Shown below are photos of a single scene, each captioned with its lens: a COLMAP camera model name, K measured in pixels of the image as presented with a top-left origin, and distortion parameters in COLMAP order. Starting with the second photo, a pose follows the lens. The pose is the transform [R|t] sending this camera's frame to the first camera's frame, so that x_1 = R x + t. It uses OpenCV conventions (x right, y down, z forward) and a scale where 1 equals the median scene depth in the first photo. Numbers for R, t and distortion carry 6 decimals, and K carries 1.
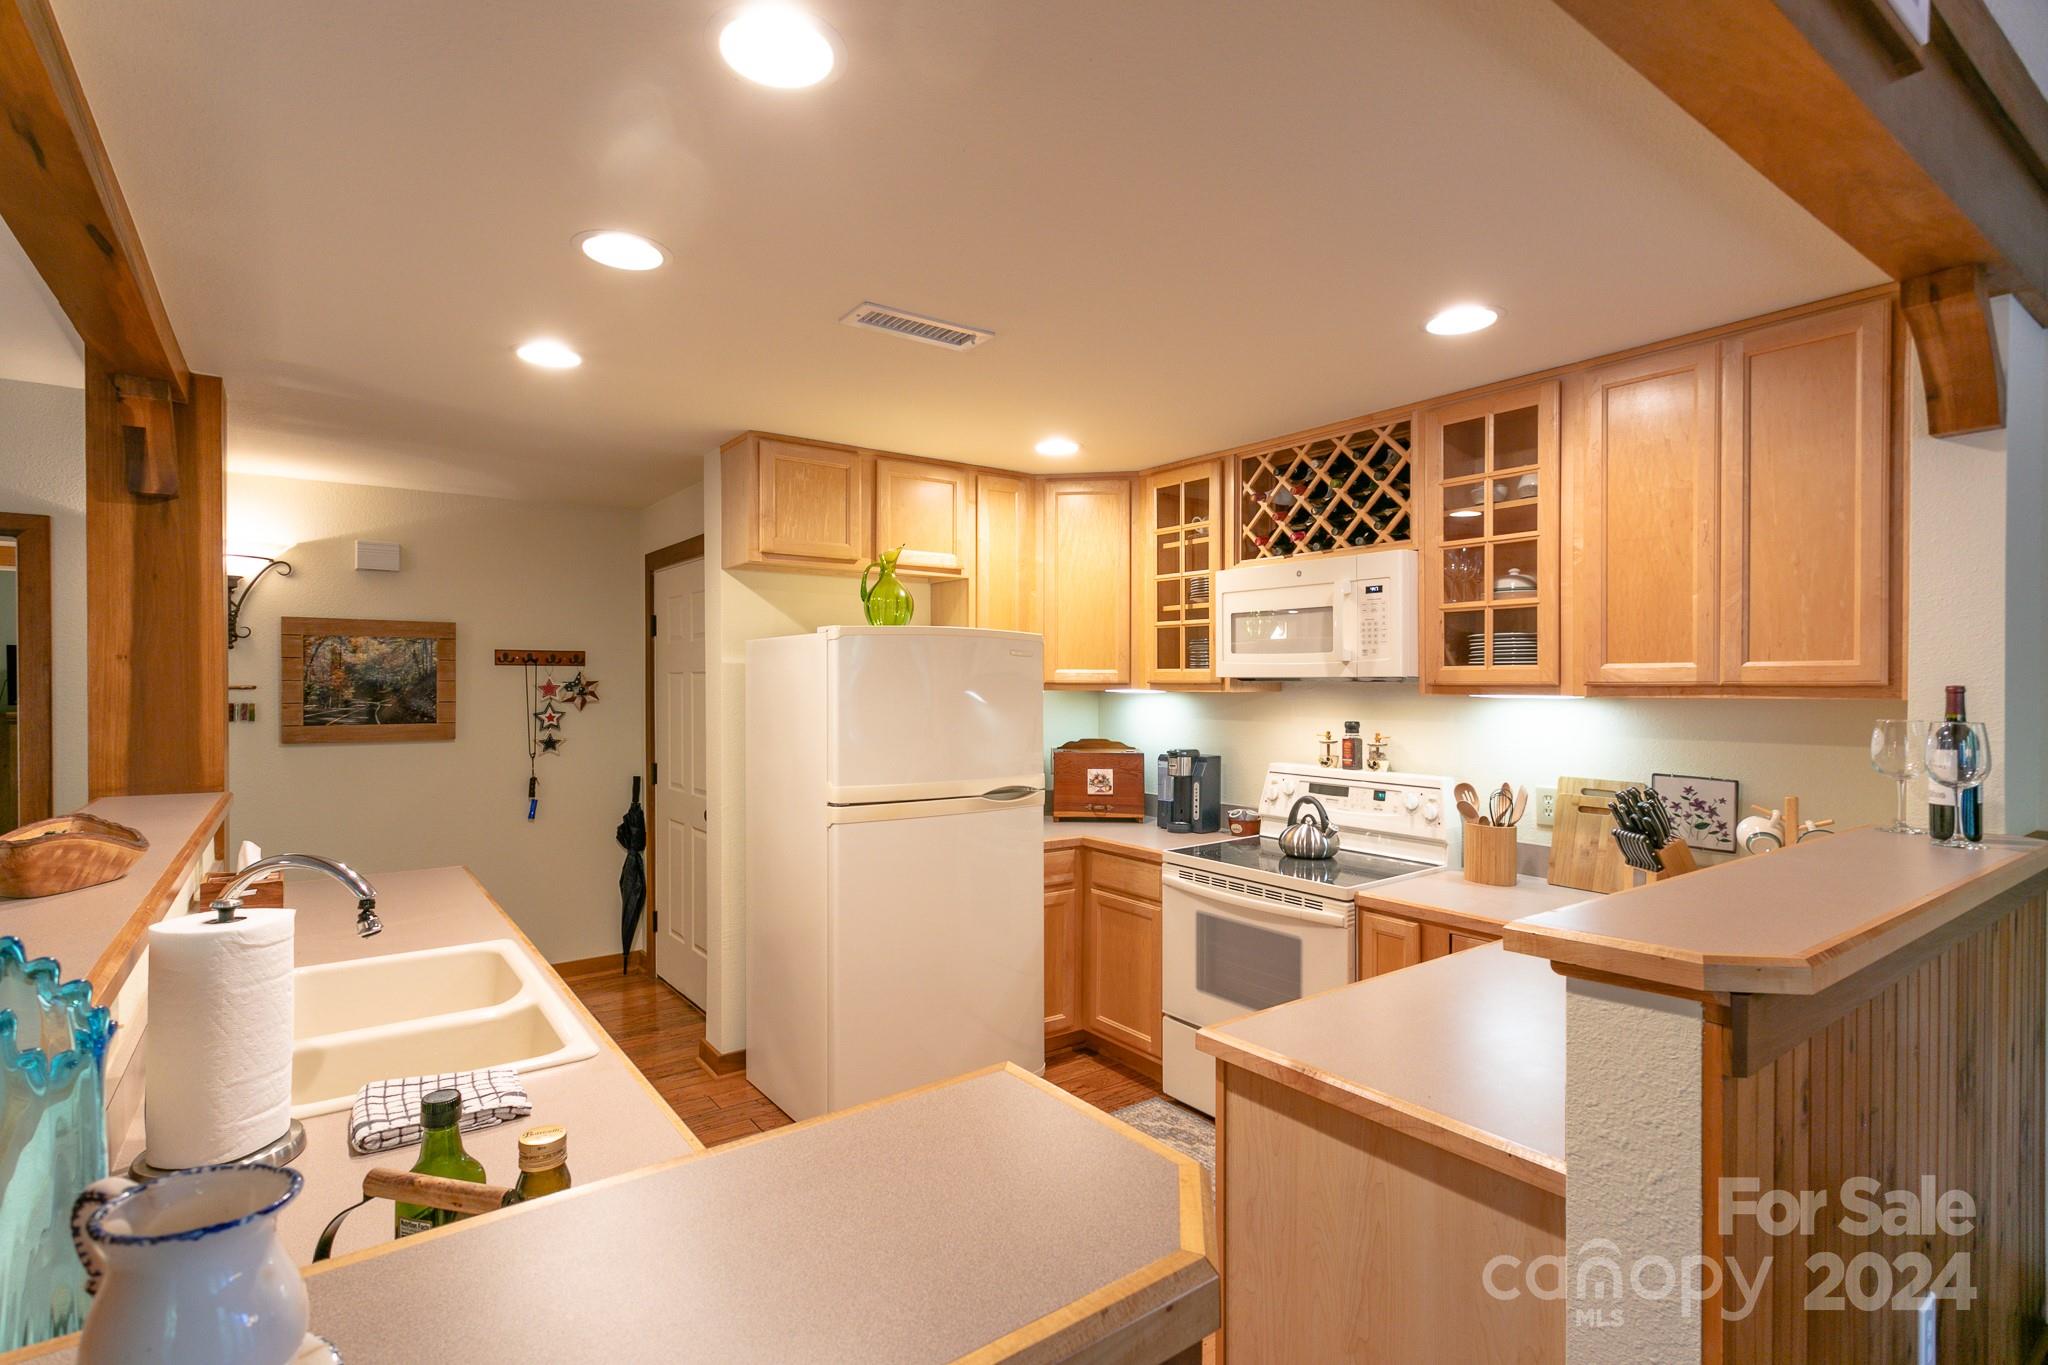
lens RADIAL K [[960.7, 0, 1068.5], [0, 960.7, 689.0], [0, 0, 1]] dist [0.014680, 0.000136]
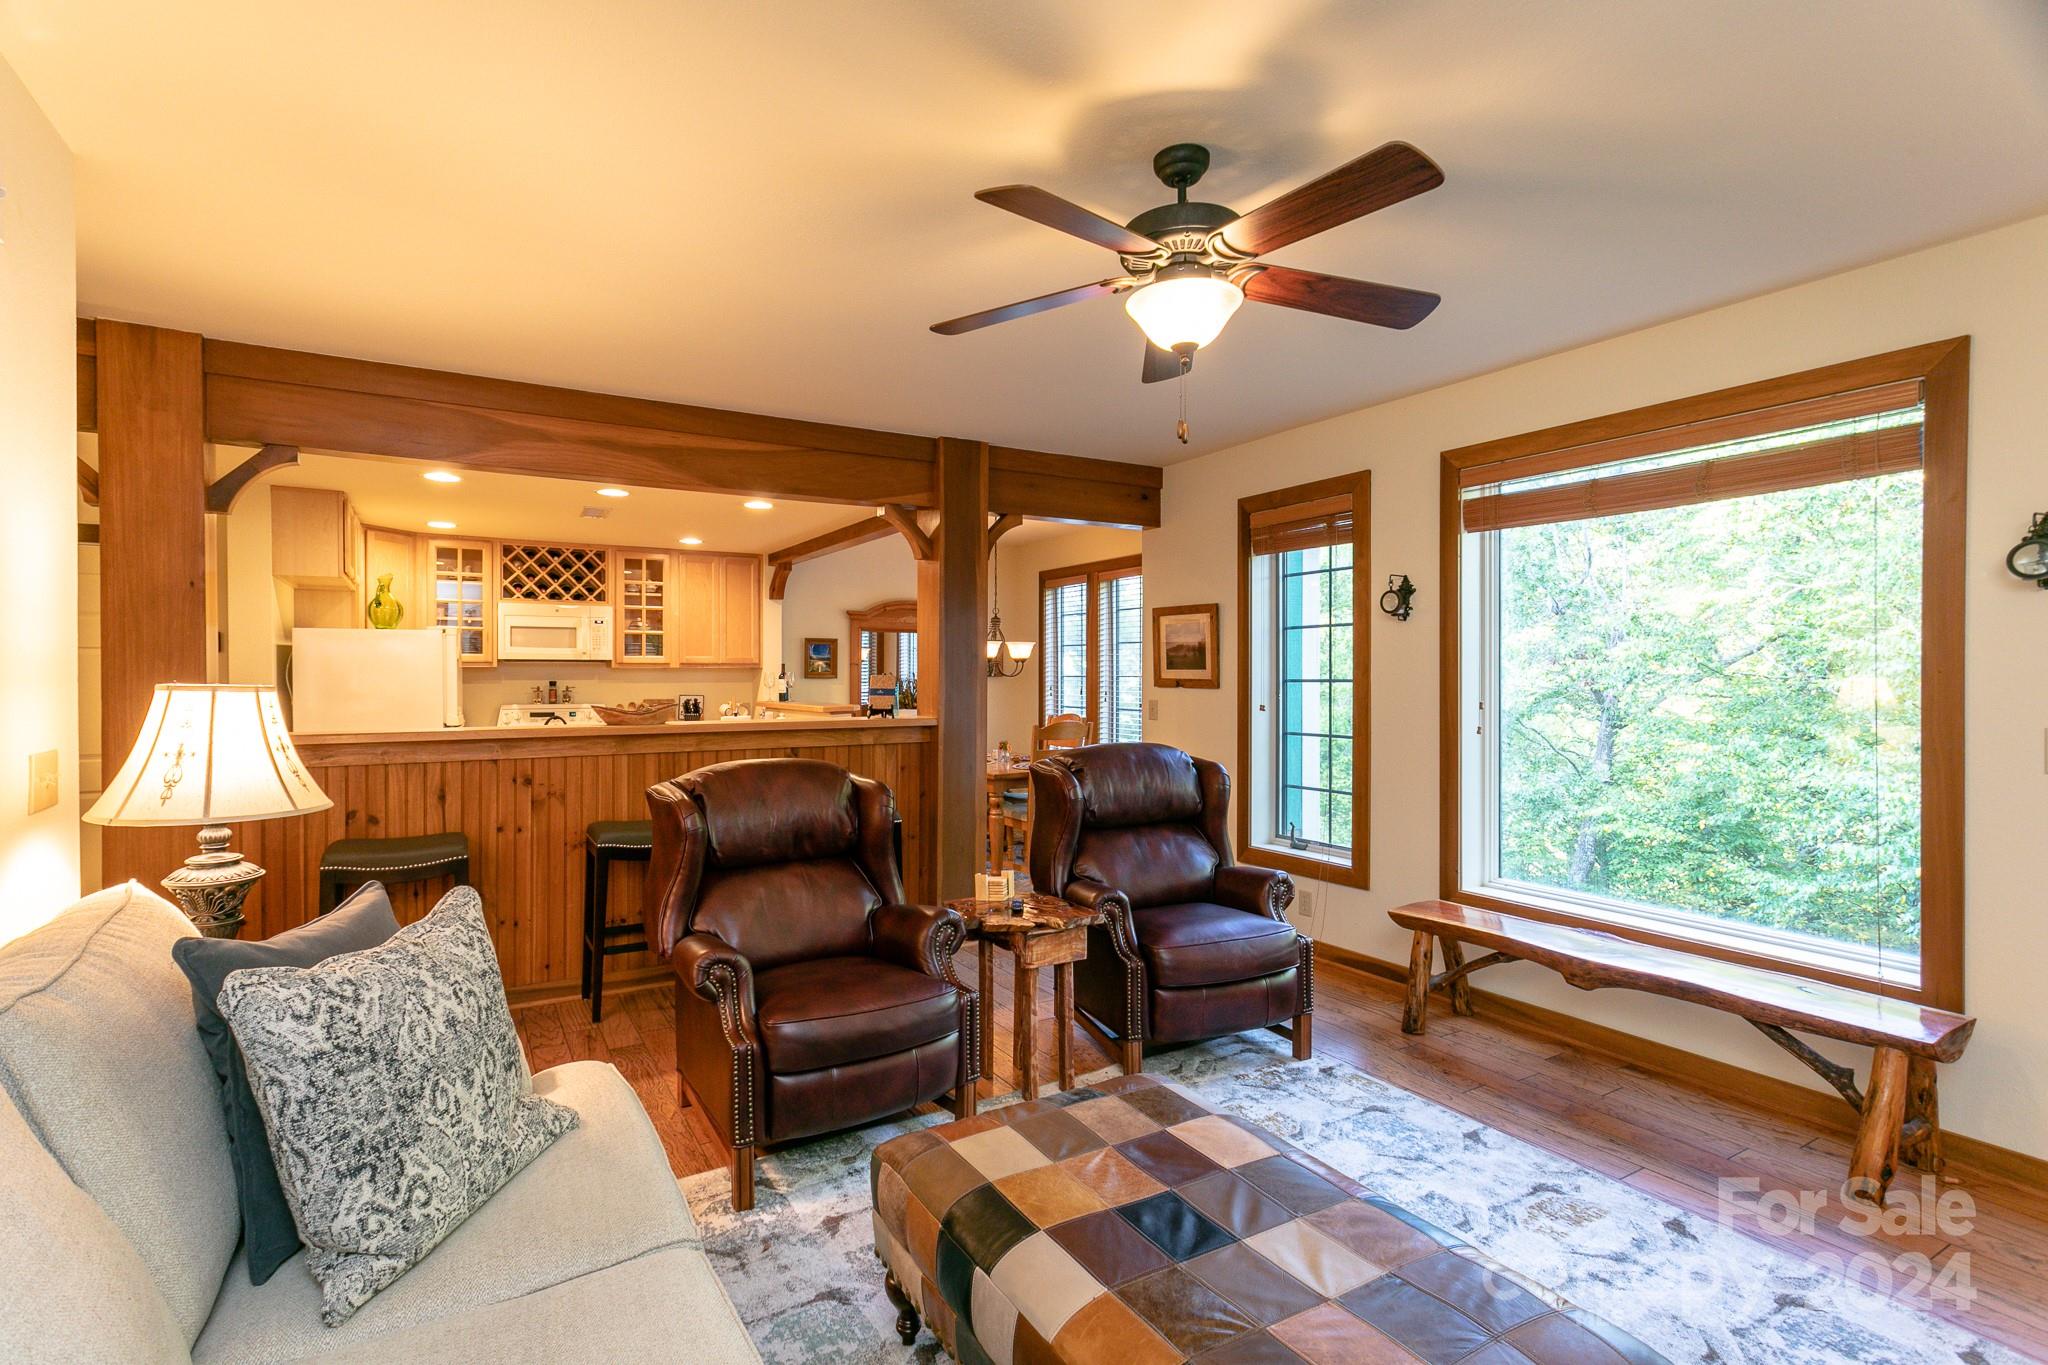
lens RADIAL K [[943.8, 0, 1024.0], [0, 943.8, 682.5], [0, 0, 1]] dist [0.002142, 0.000300]
pose [[0.094438, -0.011239, 0.995467, -1.915466], [0.009746, 0.999899, 0.010365, 0.029696], [-0.995483, 0.008723, 0.094538, -0.241680]]
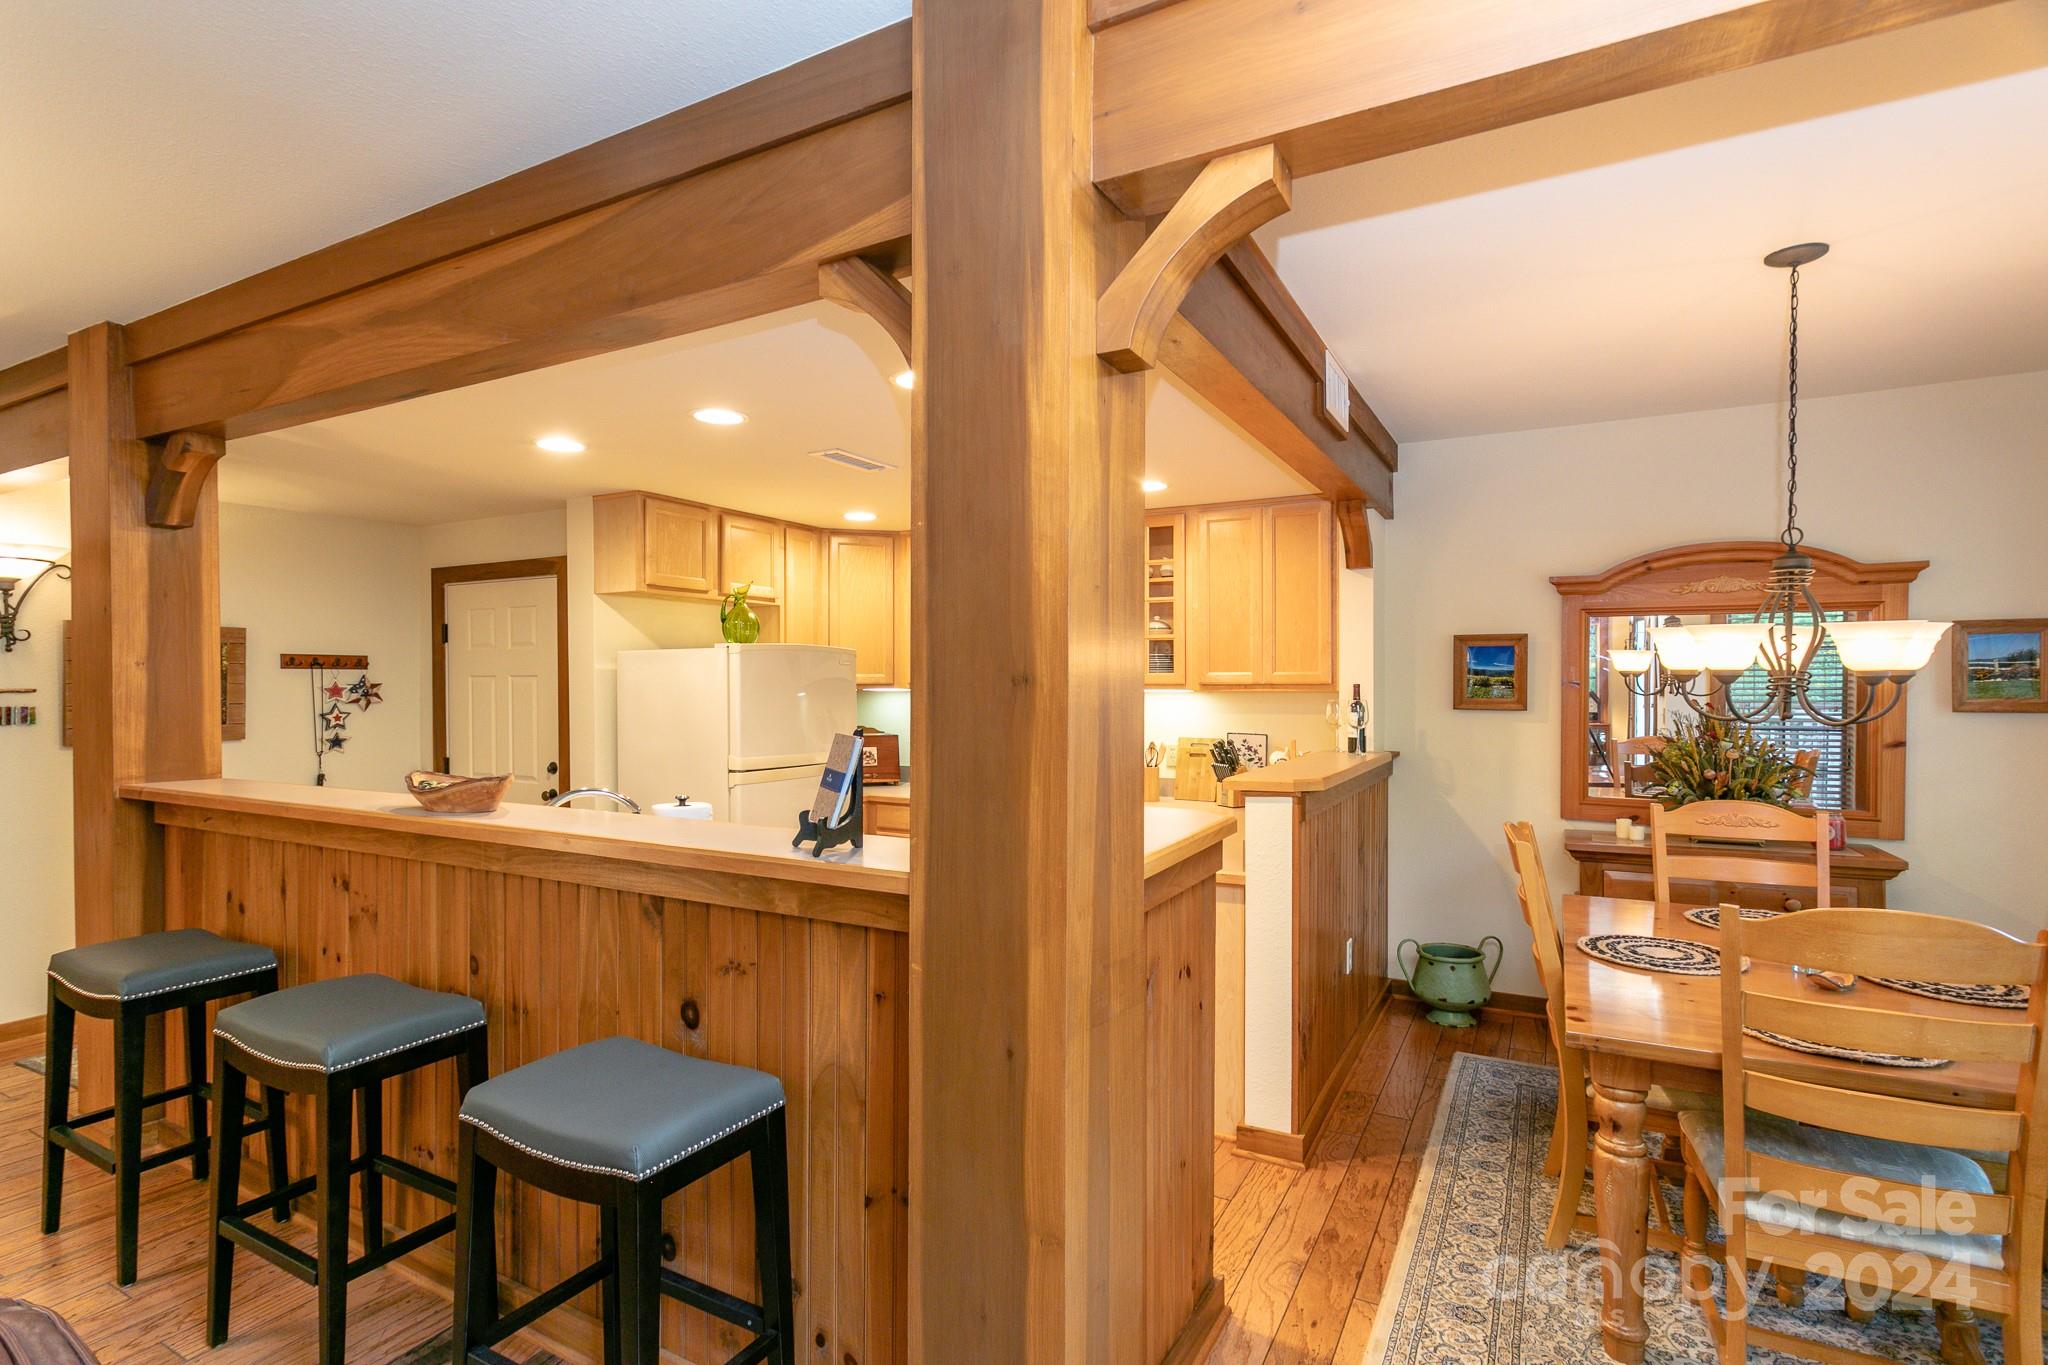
lens RADIAL K [[961.0, 0, 1022.8], [0, 961.0, 690.3], [0, 0, 1]] dist [0.015404, 0.000273]
pose [[0.914204, -0.005597, 0.405216, -0.450783], [0.005276, 0.999984, 0.001909, 0.002005], [-0.405220, 0.000392, 0.914219, -0.467576]]
